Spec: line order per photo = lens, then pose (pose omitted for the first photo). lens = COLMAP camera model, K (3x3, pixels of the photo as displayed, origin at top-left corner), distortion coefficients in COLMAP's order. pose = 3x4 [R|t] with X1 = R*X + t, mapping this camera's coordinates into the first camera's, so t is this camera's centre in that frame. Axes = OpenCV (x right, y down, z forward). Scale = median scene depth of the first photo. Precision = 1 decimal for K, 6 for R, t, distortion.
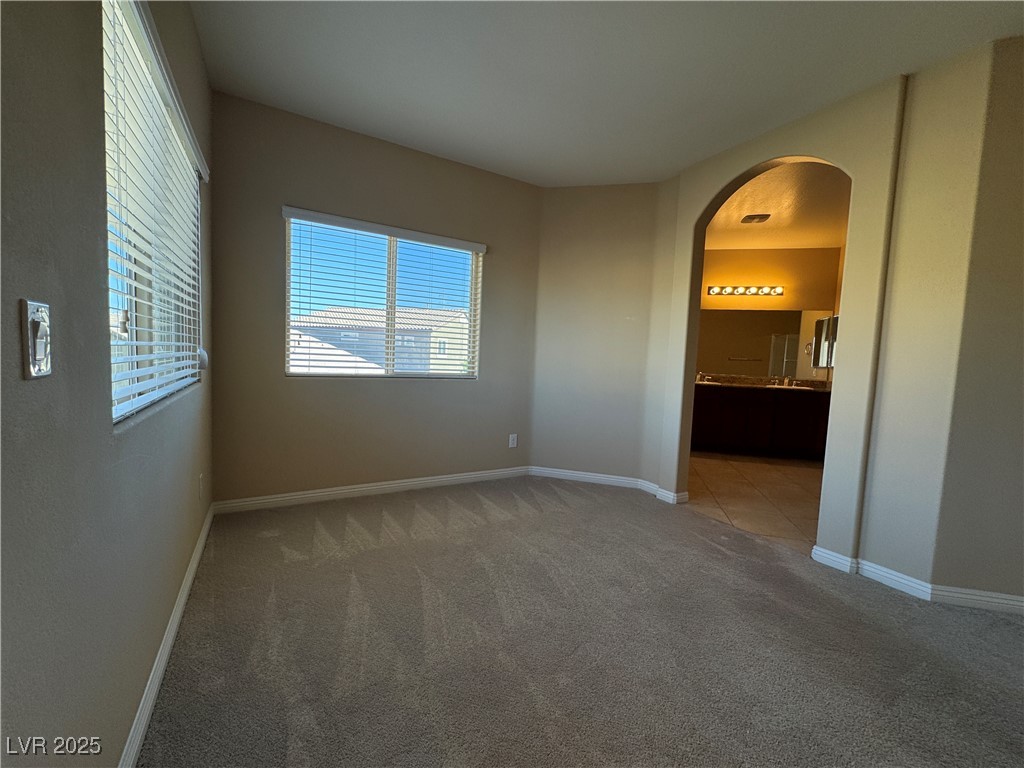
lens RADIAL K [[408.0, 0, 511.8], [0, 408.0, 385.1], [0, 0, 1]] dist [0.000820, -0.000226]
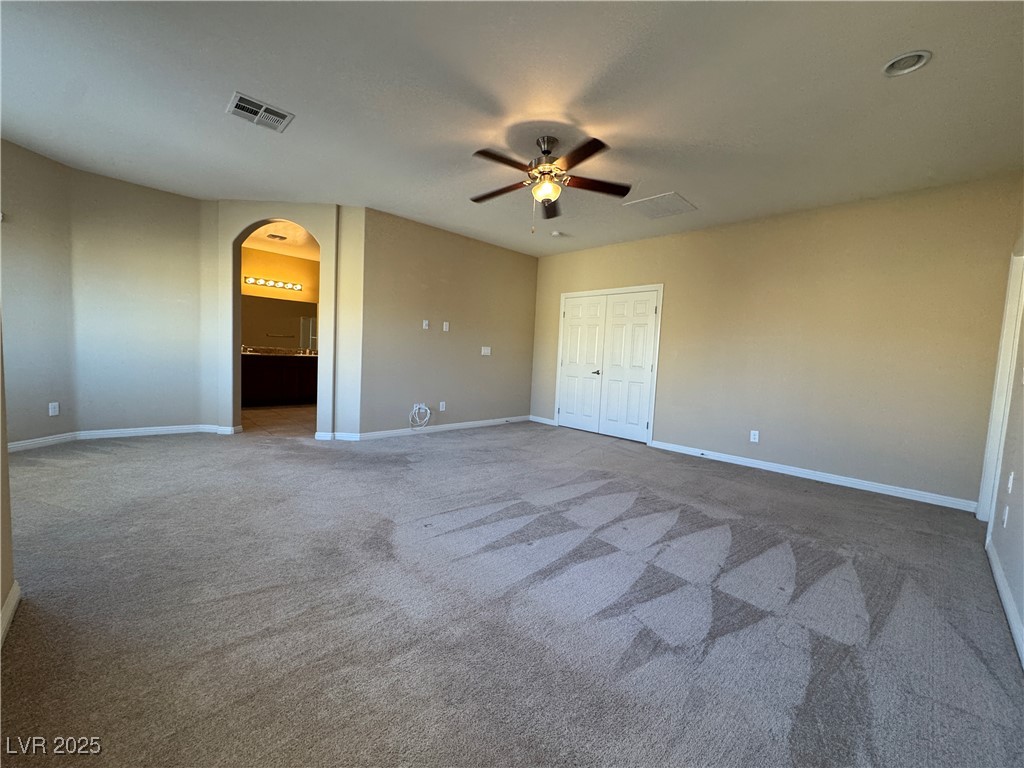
lens RADIAL K [[408.0, 0, 512.8], [0, 408.0, 383.1], [0, 0, 1]] dist [0.000820, -0.000226]
pose [[0.521442, -0.075248, 0.849962, -0.265378], [0.030217, 0.997108, 0.069738, 0.033662], [-0.852752, -0.010681, 0.522207, -0.534747]]
